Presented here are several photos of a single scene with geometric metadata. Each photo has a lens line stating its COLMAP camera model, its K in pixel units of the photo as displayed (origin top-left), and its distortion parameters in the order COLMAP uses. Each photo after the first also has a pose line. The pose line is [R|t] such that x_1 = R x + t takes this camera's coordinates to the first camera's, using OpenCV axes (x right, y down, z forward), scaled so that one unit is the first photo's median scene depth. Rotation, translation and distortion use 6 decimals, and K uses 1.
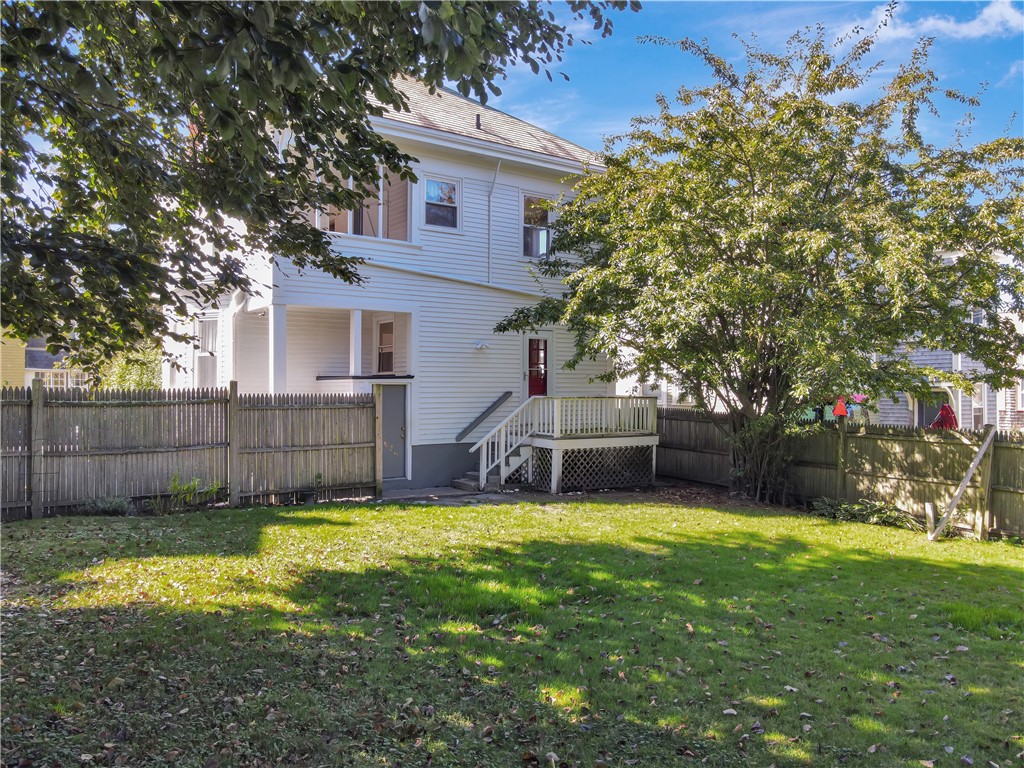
lens RADIAL K [[752.0, 0, 513.8], [0, 752.0, 376.4], [0, 0, 1]] dist [-0.003983, 0.002644]
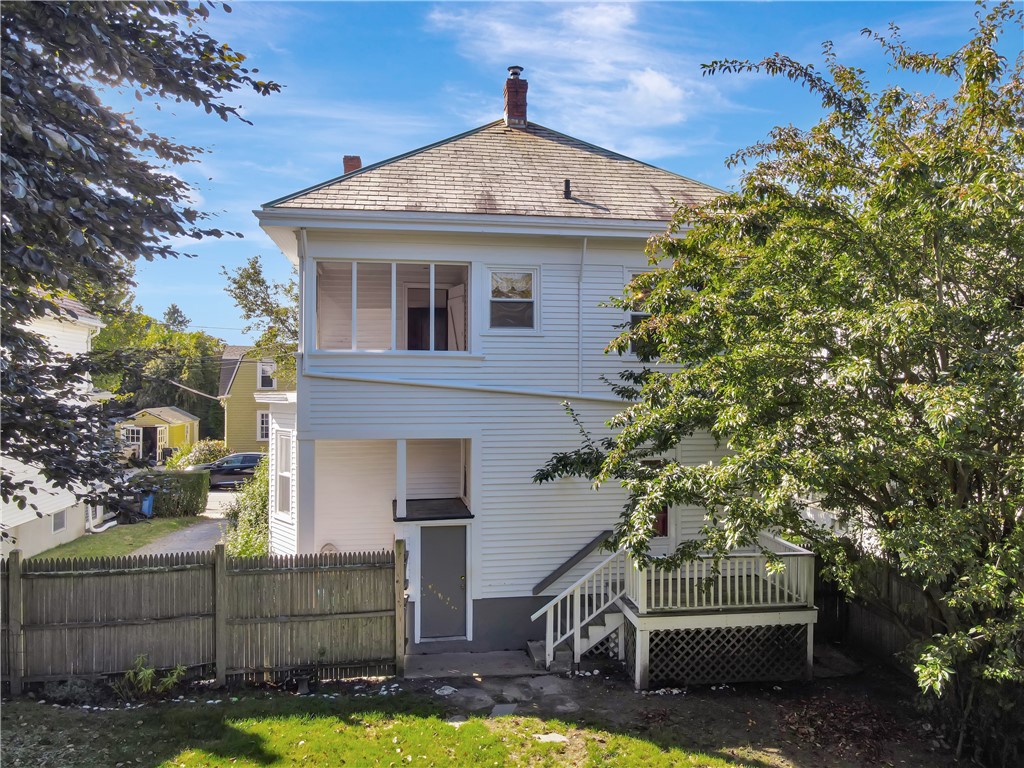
lens RADIAL K [[752.0, 0, 513.8], [0, 752.0, 376.4], [0, 0, 1]] dist [-0.003983, 0.002644]
pose [[0.901418, -0.007352, -0.432887, 0.262194], [0.008953, 0.999959, 0.001661, -0.152280], [0.432857, -0.005373, 0.901447, 0.274104]]
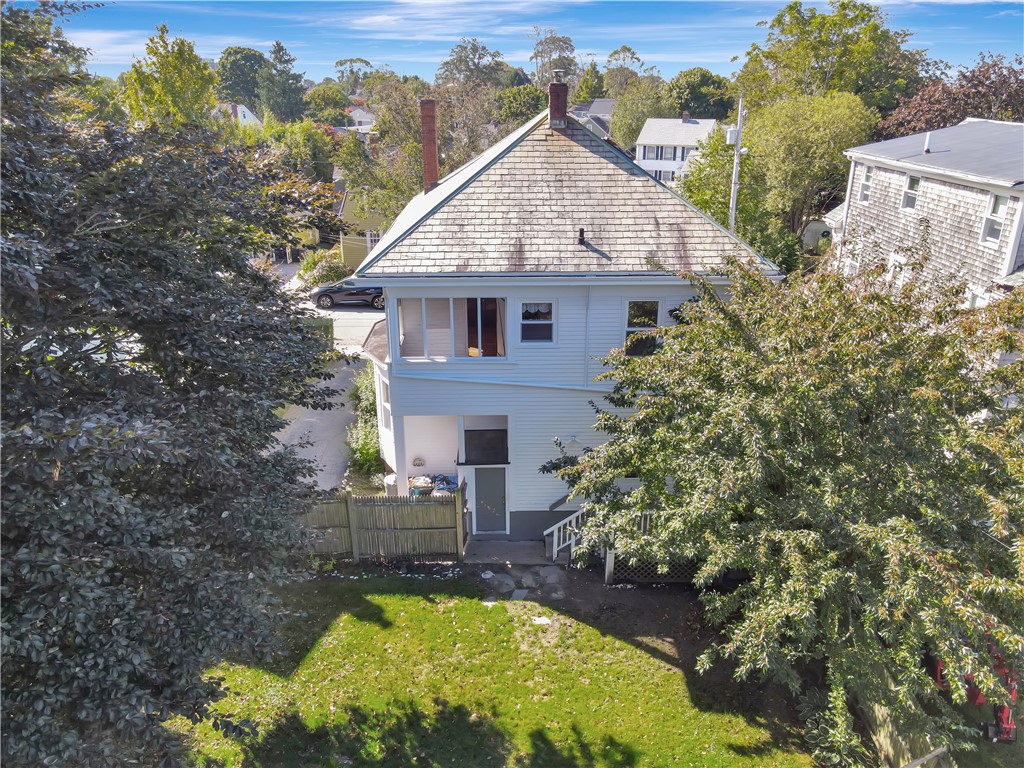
lens RADIAL K [[747.4, 0, 512.0], [0, 747.4, 384.0], [0, 0, 1]] dist [-0.029235, 0.000304]
pose [[0.828601, 0.196148, -0.524352, 0.480332], [0.015440, 0.928250, 0.371636, -0.568733], [0.559626, -0.316034, 0.766121, 0.106938]]
